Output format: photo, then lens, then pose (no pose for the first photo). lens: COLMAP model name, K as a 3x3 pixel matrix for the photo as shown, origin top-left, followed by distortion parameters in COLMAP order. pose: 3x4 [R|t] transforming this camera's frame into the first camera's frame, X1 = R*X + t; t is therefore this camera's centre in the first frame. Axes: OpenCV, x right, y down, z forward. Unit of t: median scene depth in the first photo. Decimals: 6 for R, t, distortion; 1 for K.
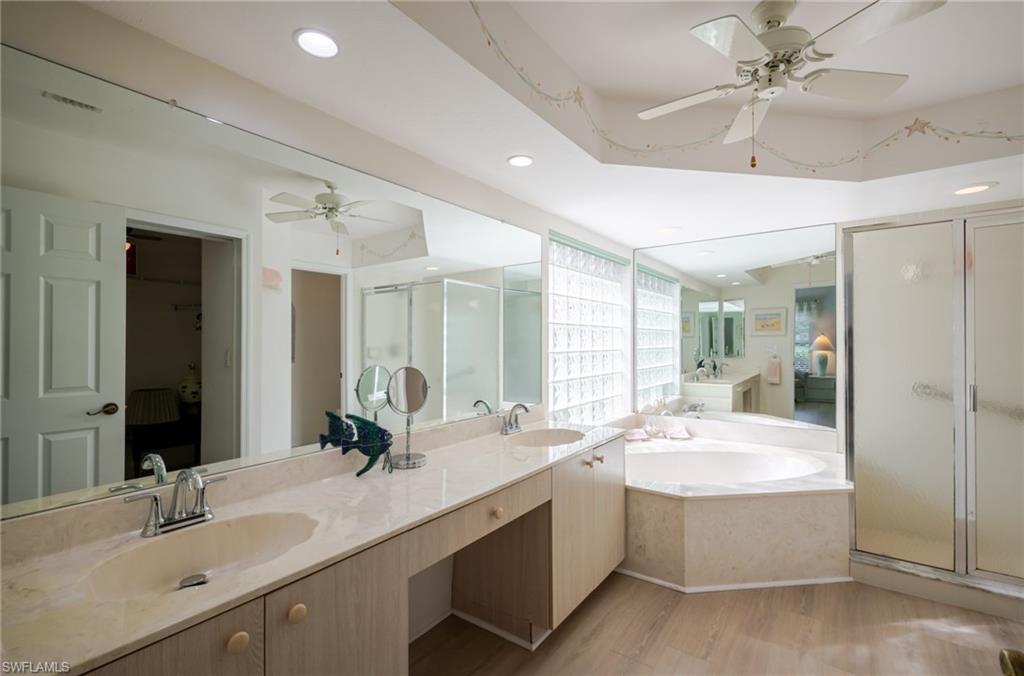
lens RADIAL K [[449.6, 0, 511.0], [0, 449.6, 335.7], [0, 0, 1]] dist [-0.004799, -0.001354]
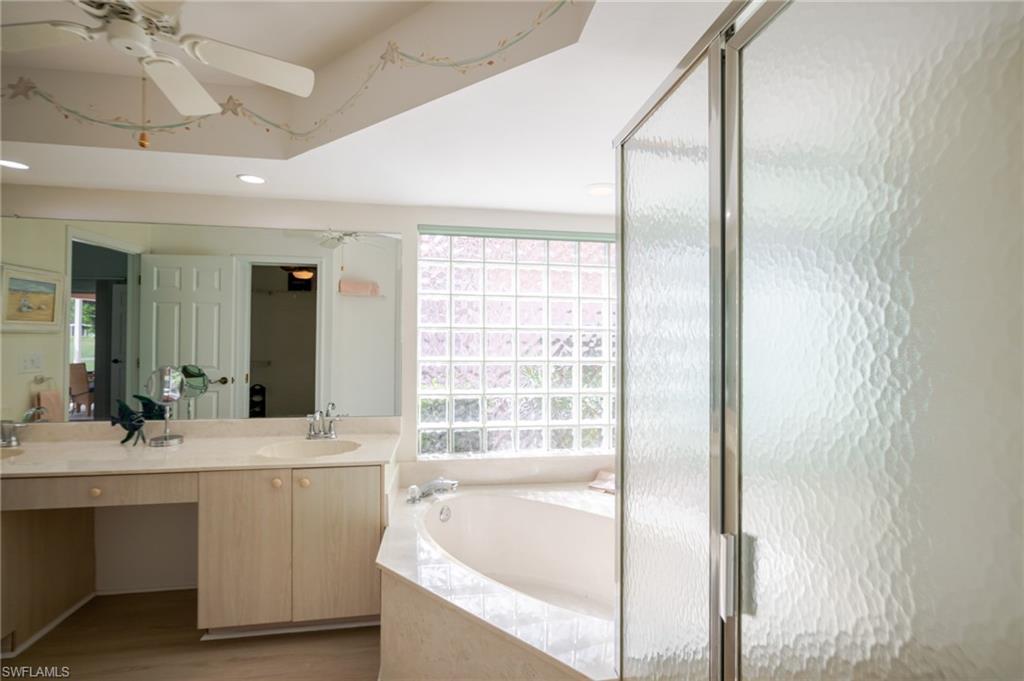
lens RADIAL K [[452.4, 0, 514.8], [0, 452.4, 326.0], [0, 0, 1]] dist [-0.003028, 0.000570]
pose [[0.706759, 0.001254, -0.707454, 1.184420], [-0.002258, 0.999997, -0.000484, -0.044167], [0.707451, 0.001940, 0.706760, 0.676271]]
